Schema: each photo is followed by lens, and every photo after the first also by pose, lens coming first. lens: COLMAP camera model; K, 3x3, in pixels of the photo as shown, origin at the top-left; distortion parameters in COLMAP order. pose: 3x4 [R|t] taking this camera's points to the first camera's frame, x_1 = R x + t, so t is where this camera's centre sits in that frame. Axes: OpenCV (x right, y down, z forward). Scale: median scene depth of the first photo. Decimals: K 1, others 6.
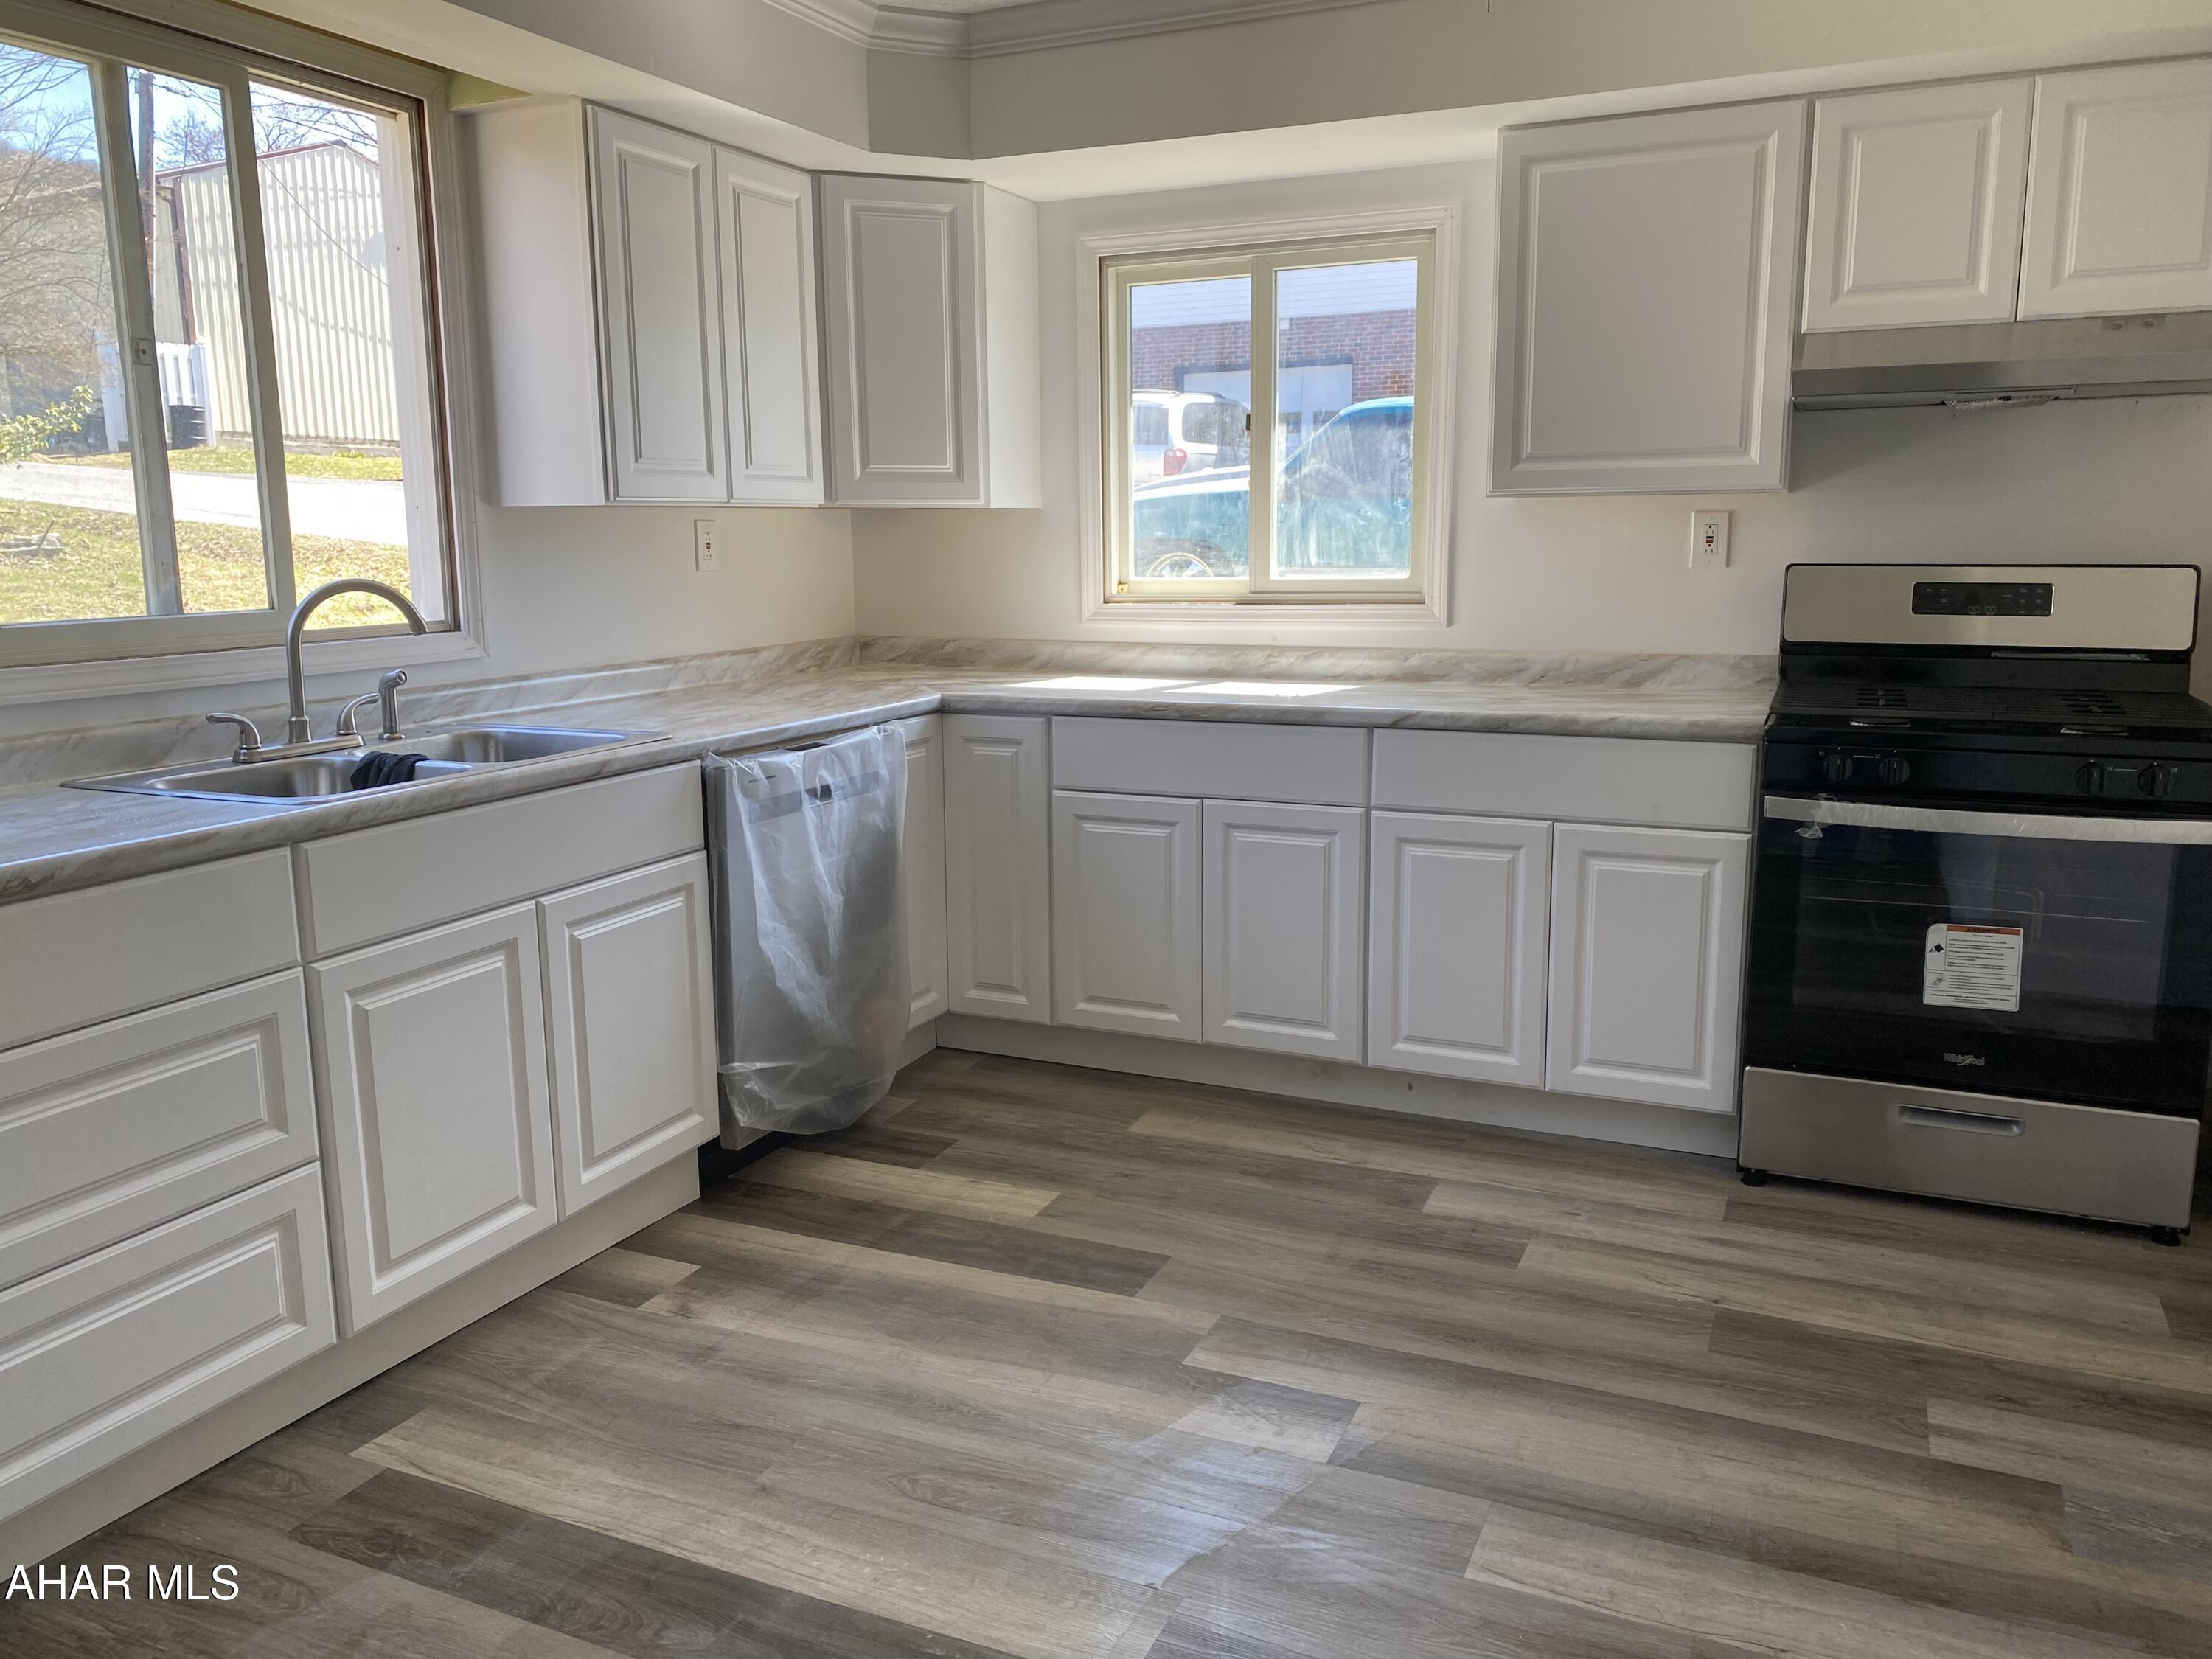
lens RADIAL K [[1682.7, 0, 1099.8], [0, 1682.7, 817.6], [0, 0, 1]] dist [0.128945, -0.294764]
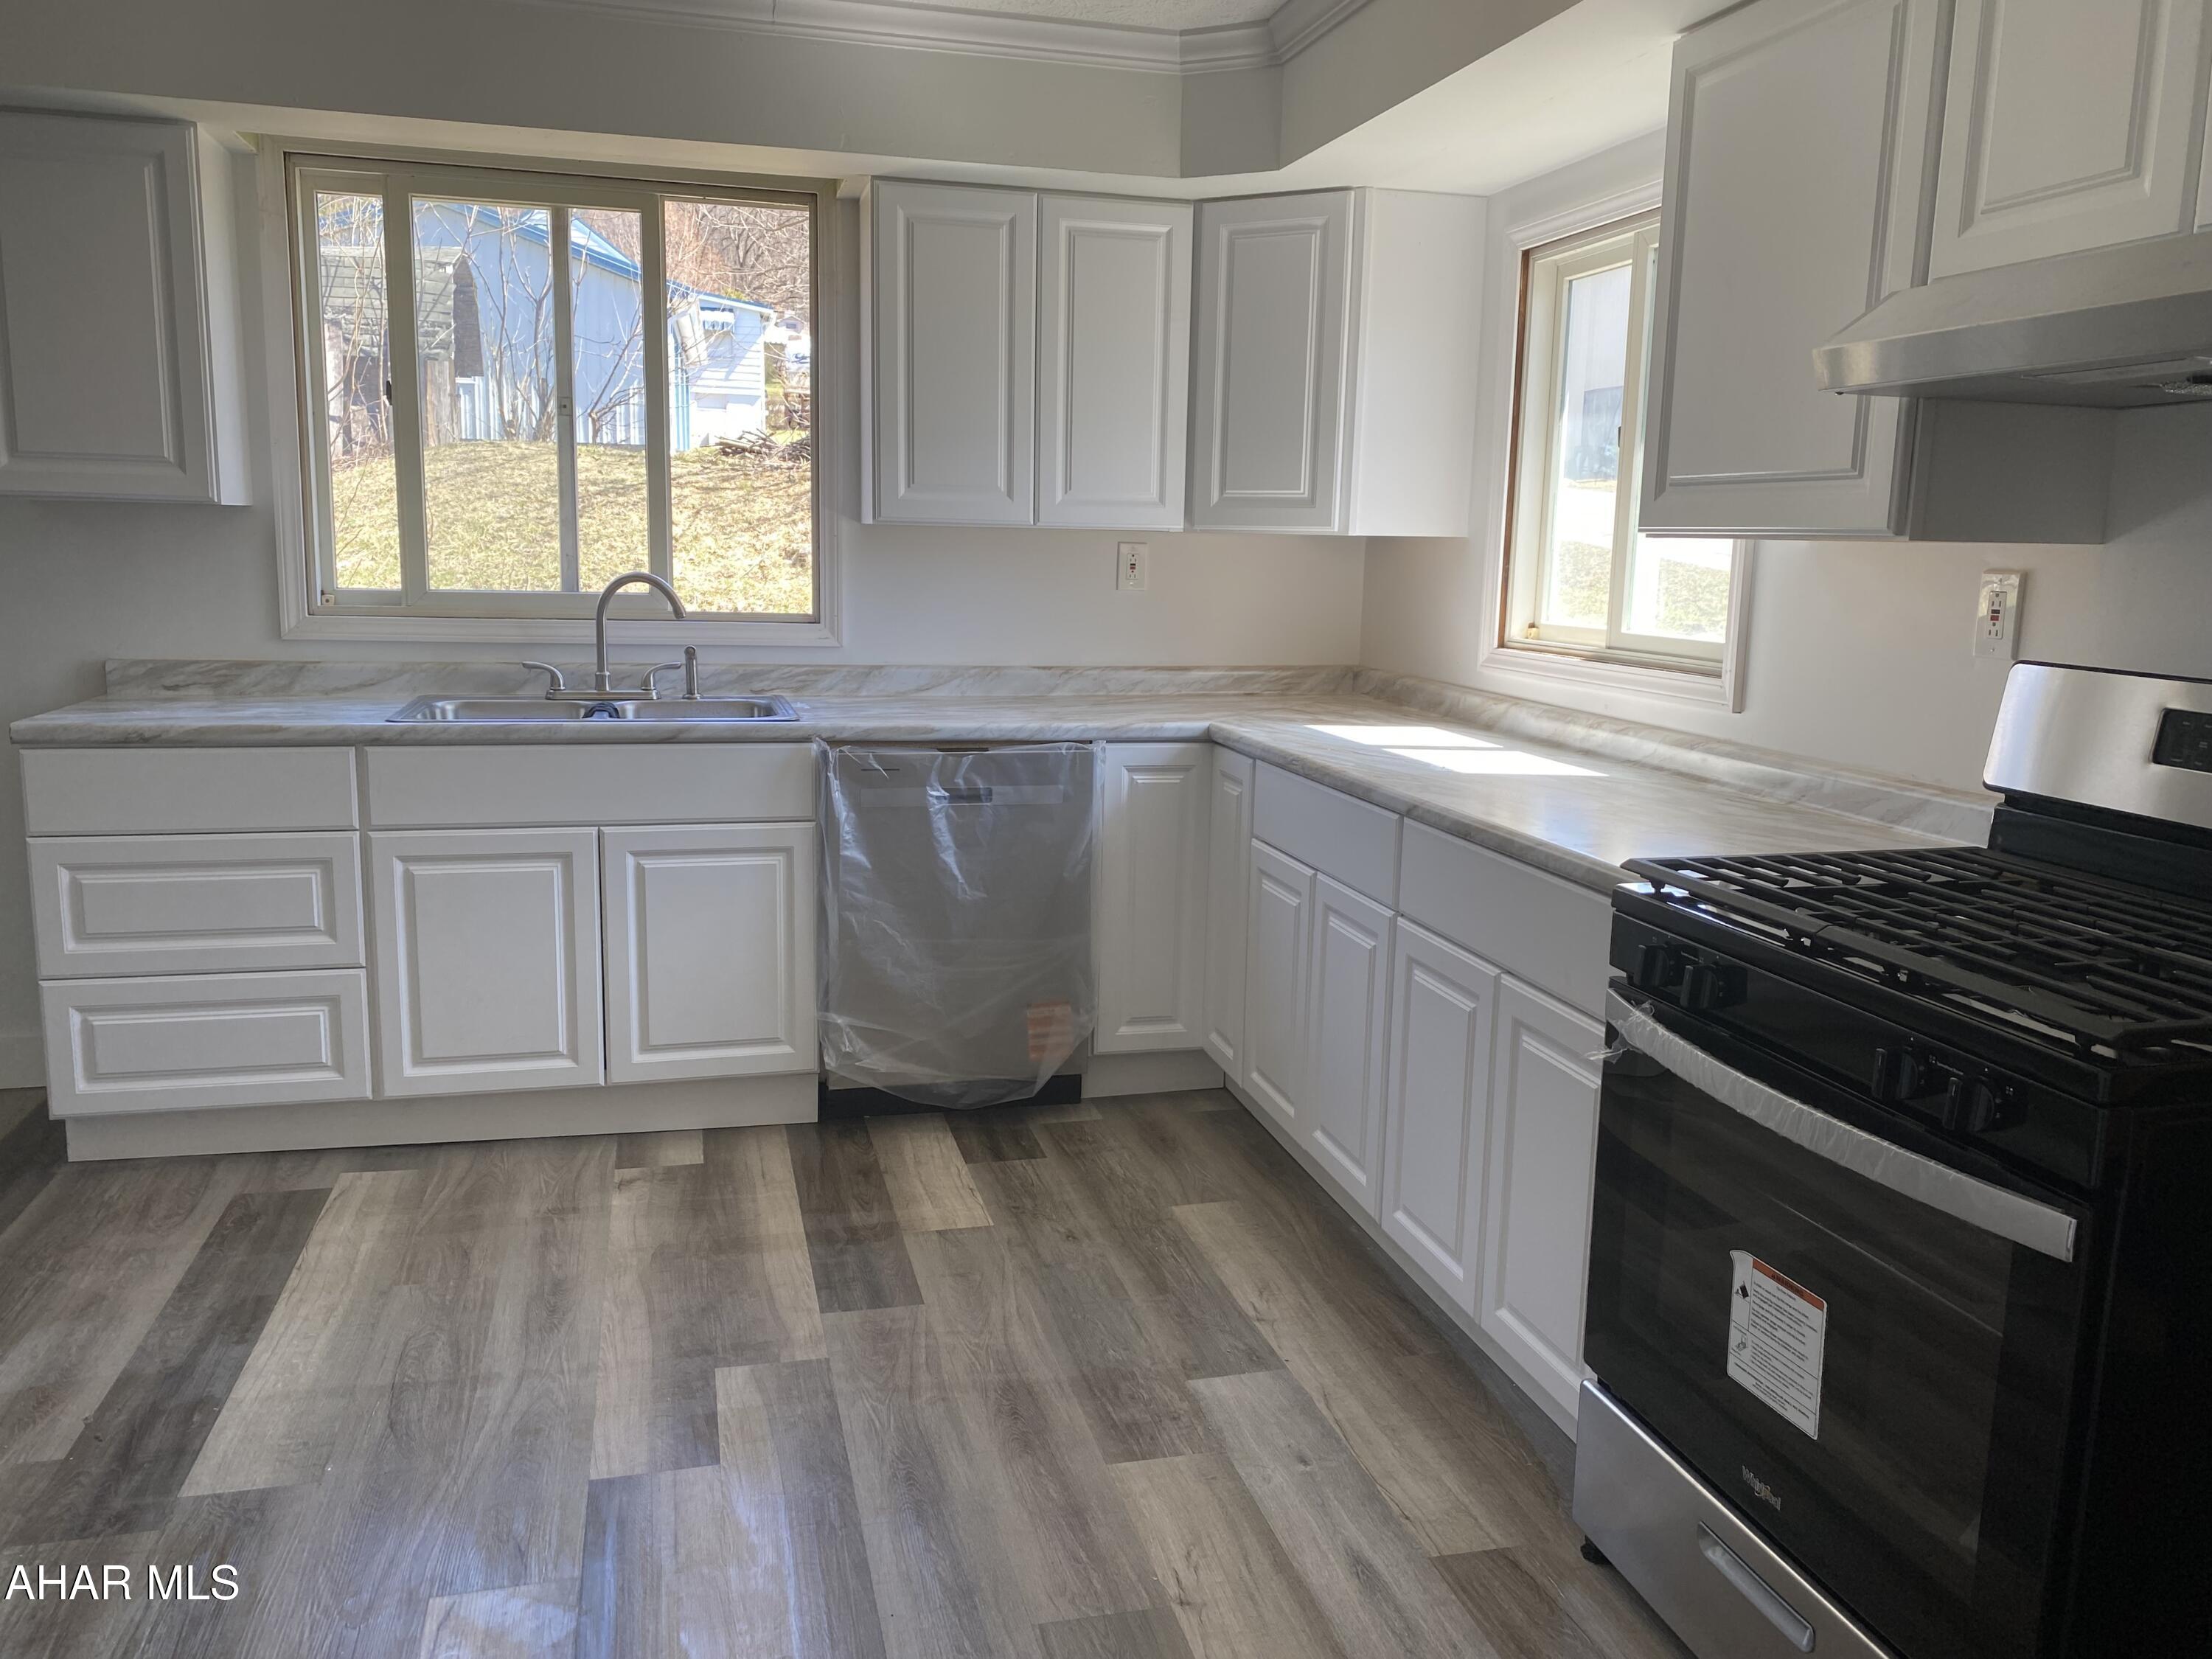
lens RADIAL K [[1682.7, 0, 1099.8], [0, 1682.7, 817.6], [0, 0, 1]] dist [0.128945, -0.294764]
pose [[0.627585, 0.153549, -0.763256, 0.780105], [-0.163181, 0.984525, 0.063887, -0.090638], [0.761255, 0.084454, 0.642930, 0.415793]]
